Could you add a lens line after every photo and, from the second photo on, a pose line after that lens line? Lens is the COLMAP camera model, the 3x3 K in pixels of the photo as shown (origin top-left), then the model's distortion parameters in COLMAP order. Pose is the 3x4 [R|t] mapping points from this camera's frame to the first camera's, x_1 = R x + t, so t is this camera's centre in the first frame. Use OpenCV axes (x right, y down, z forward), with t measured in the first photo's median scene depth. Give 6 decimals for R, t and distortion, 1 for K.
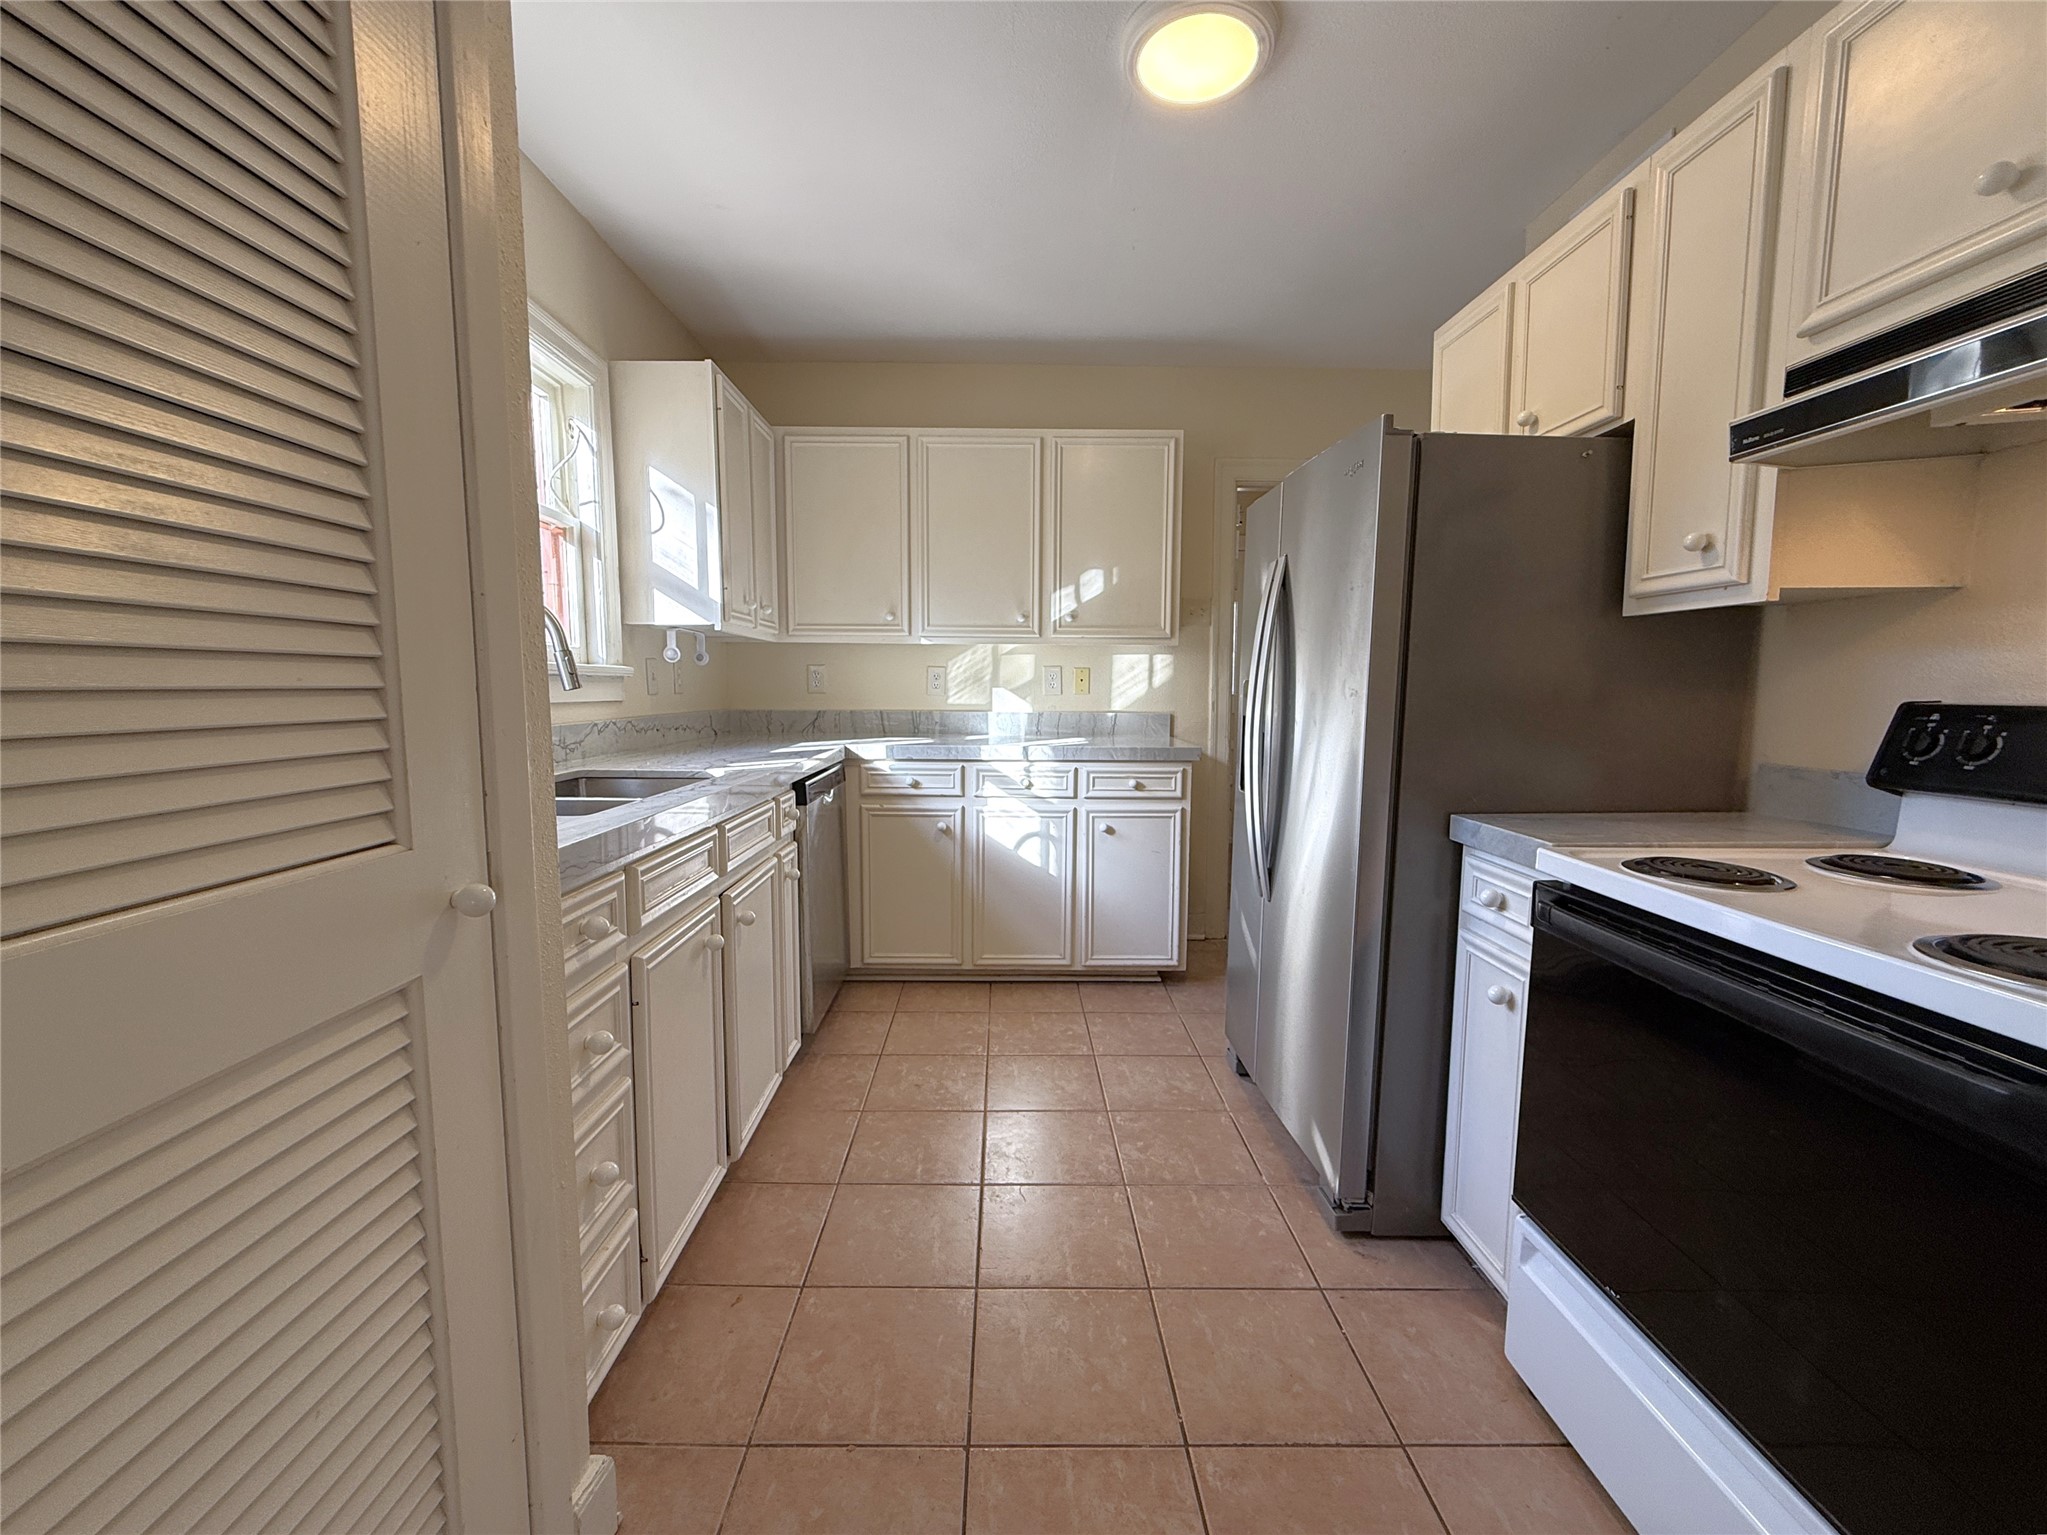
lens RADIAL K [[819.6, 0, 1009.5], [0, 819.6, 767.7], [0, 0, 1]] dist [-0.001764, 0.001092]
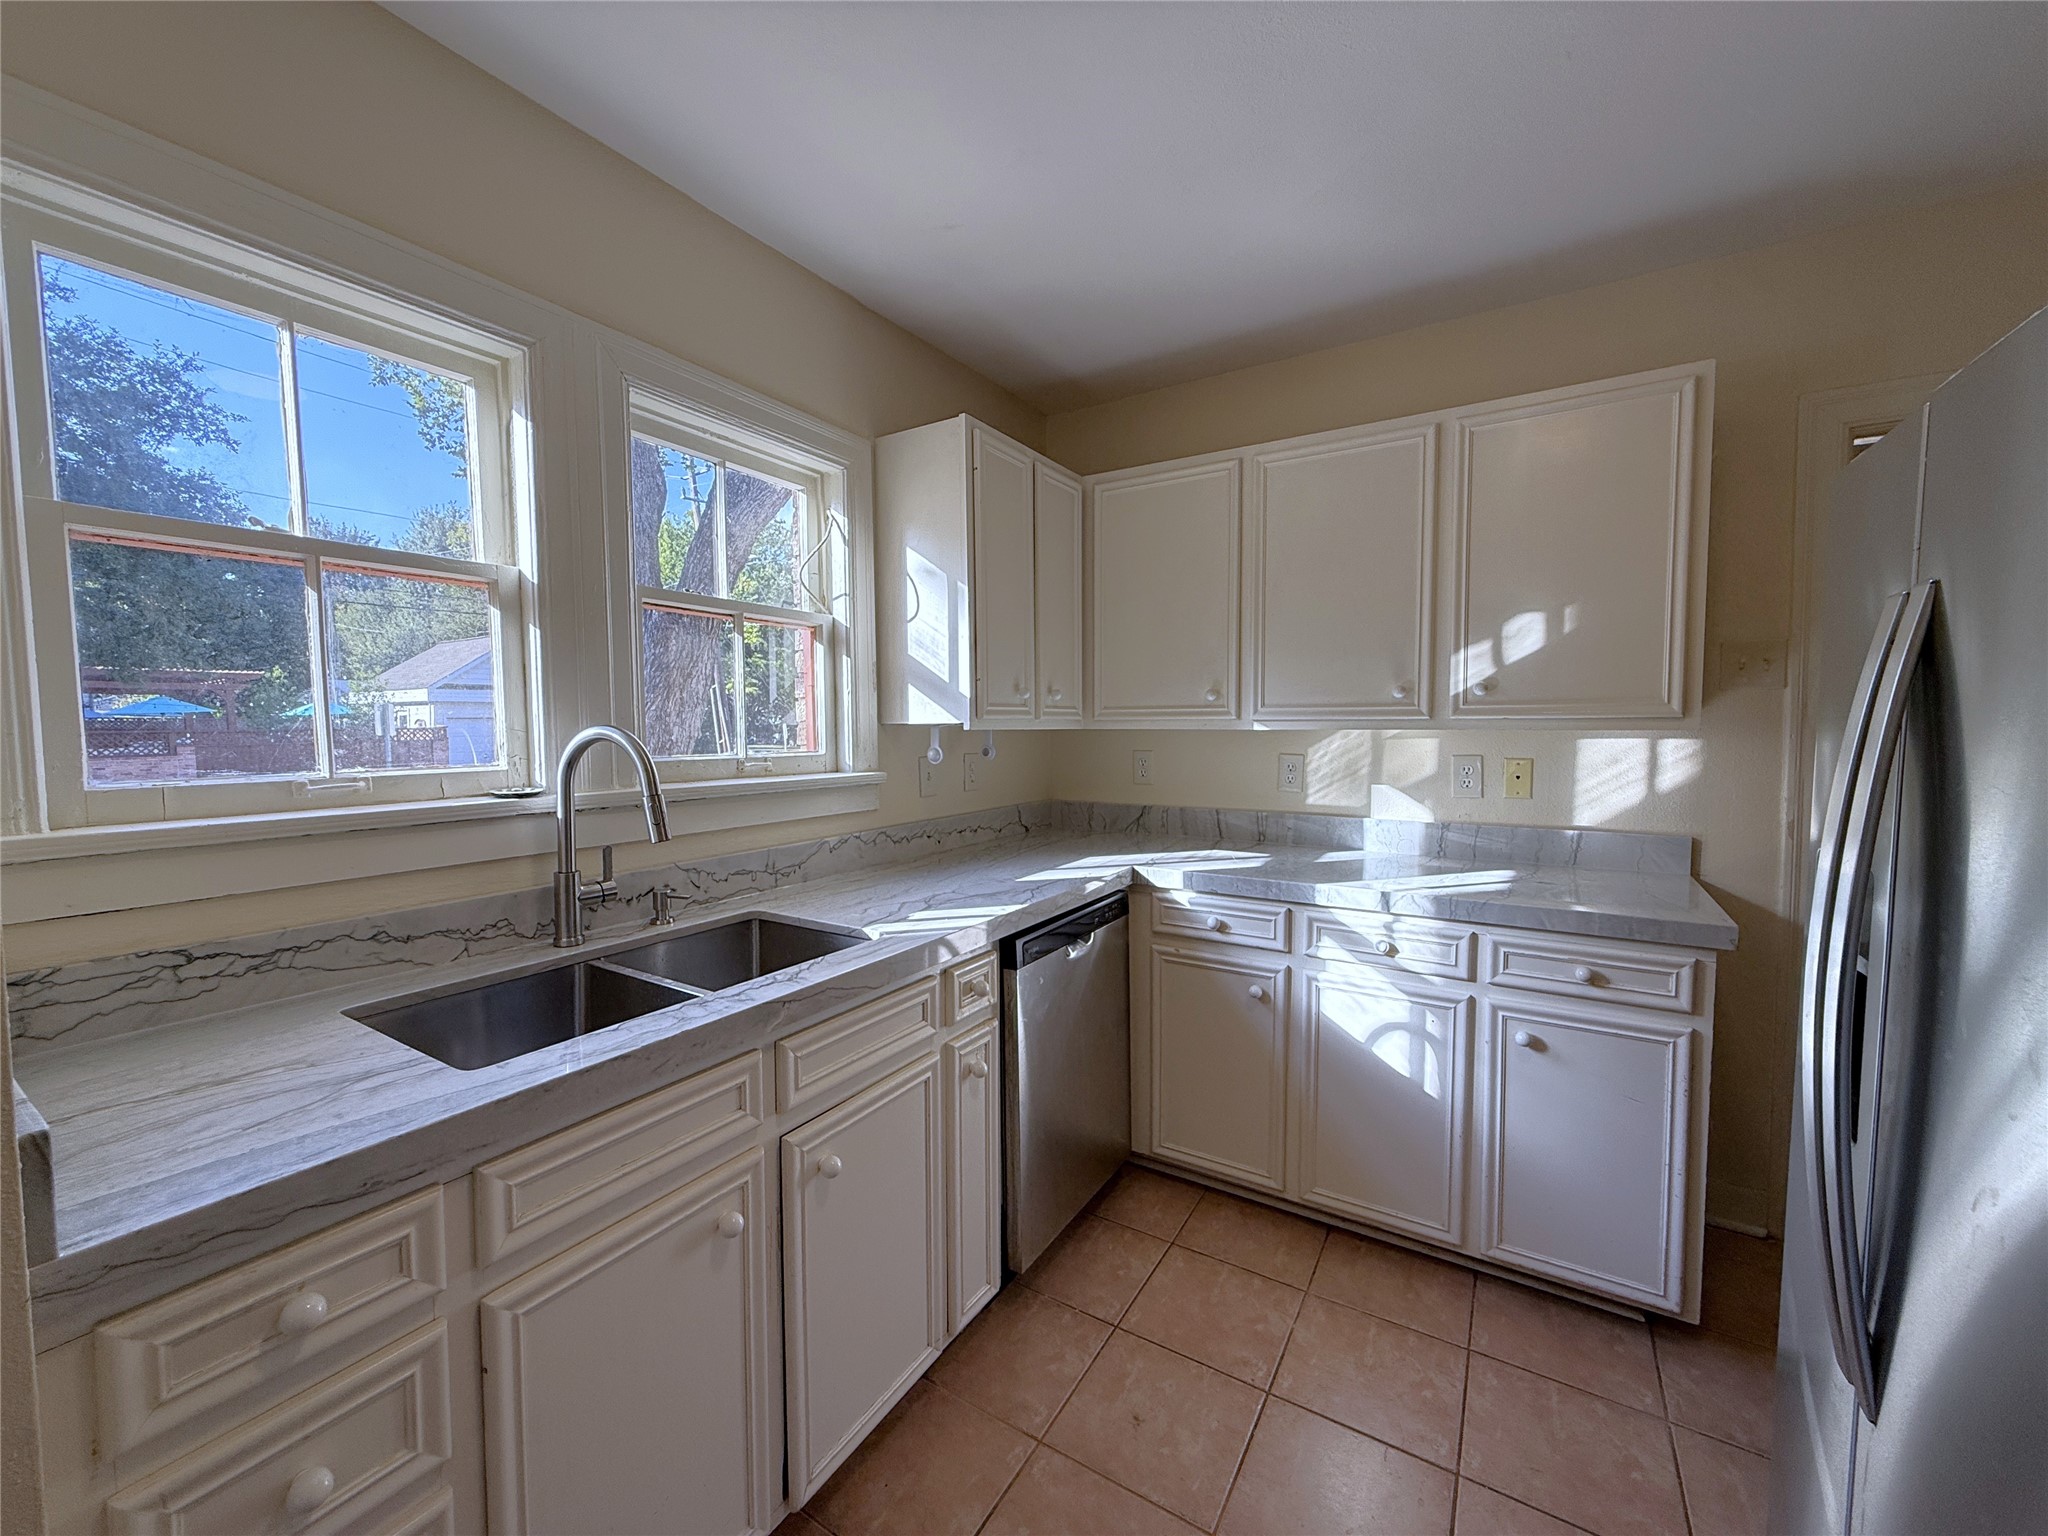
lens RADIAL K [[820.0, 0, 1007.5], [0, 820.0, 771.0], [0, 0, 1]] dist [-0.001764, 0.001092]
pose [[0.841254, 0.020017, -0.540270, 0.116046], [-0.042897, 0.998635, -0.029796, -0.088753], [0.538936, 0.048242, 0.840964, 0.274385]]
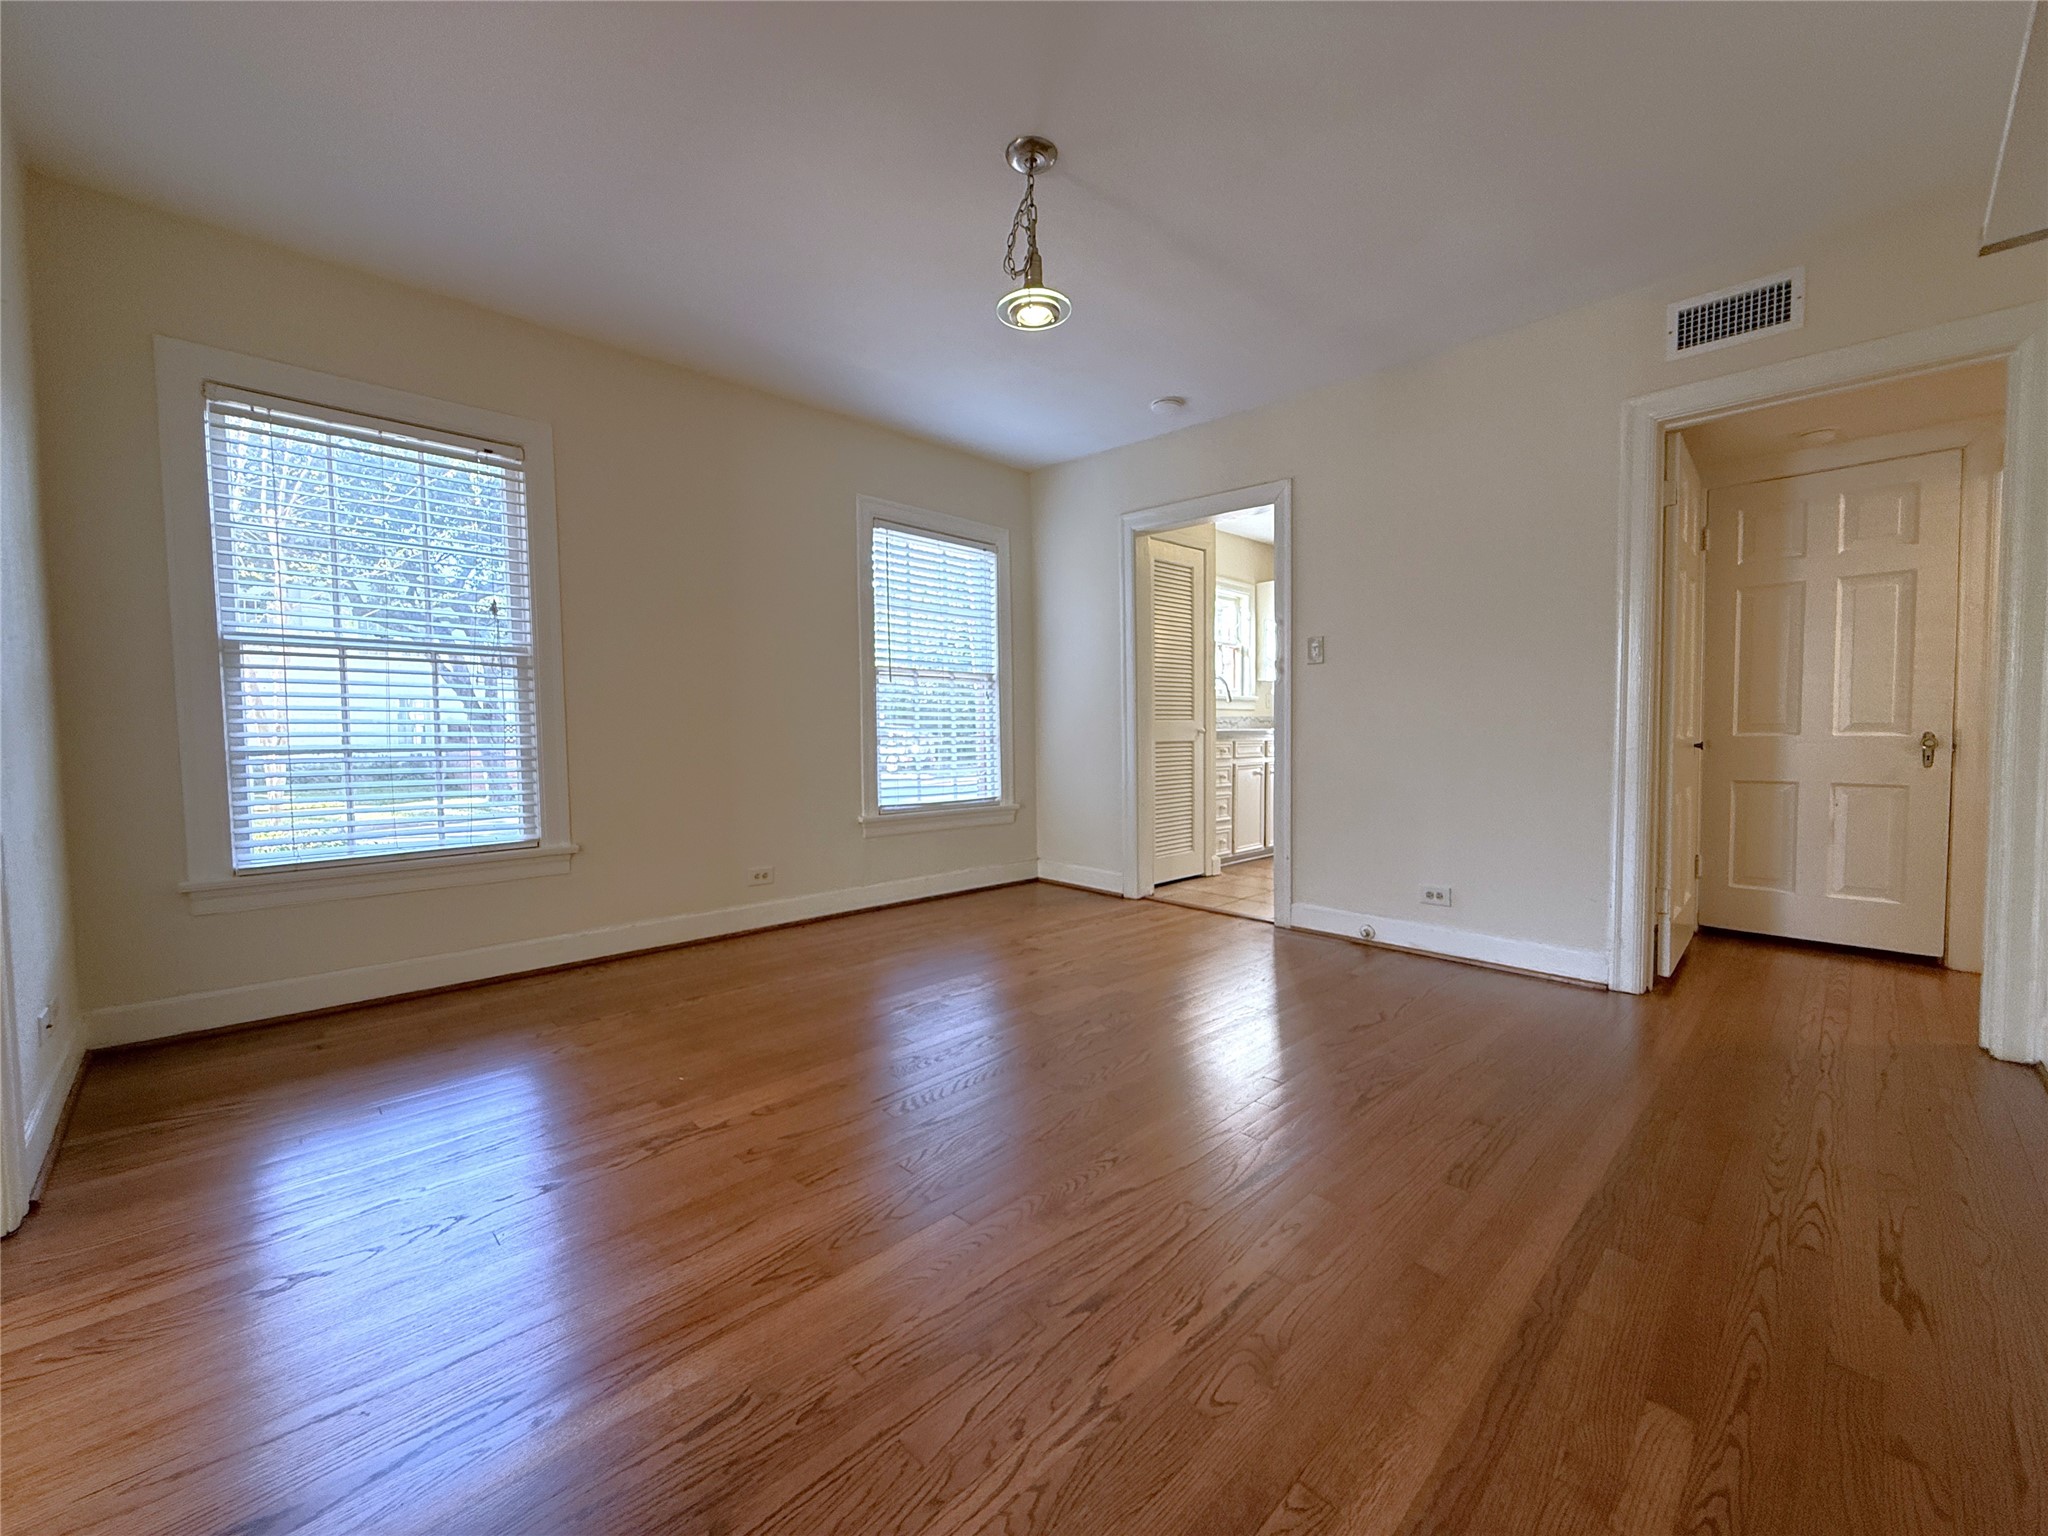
lens RADIAL K [[820.0, 0, 1020.6], [0, 820.0, 775.2], [0, 0, 1]] dist [-0.001764, 0.001092]
pose [[0.694590, 0.030395, -0.718763, 0.774271], [-0.057612, 0.998248, -0.013460, 0.175645], [0.717095, 0.050758, 0.695125, -1.158051]]
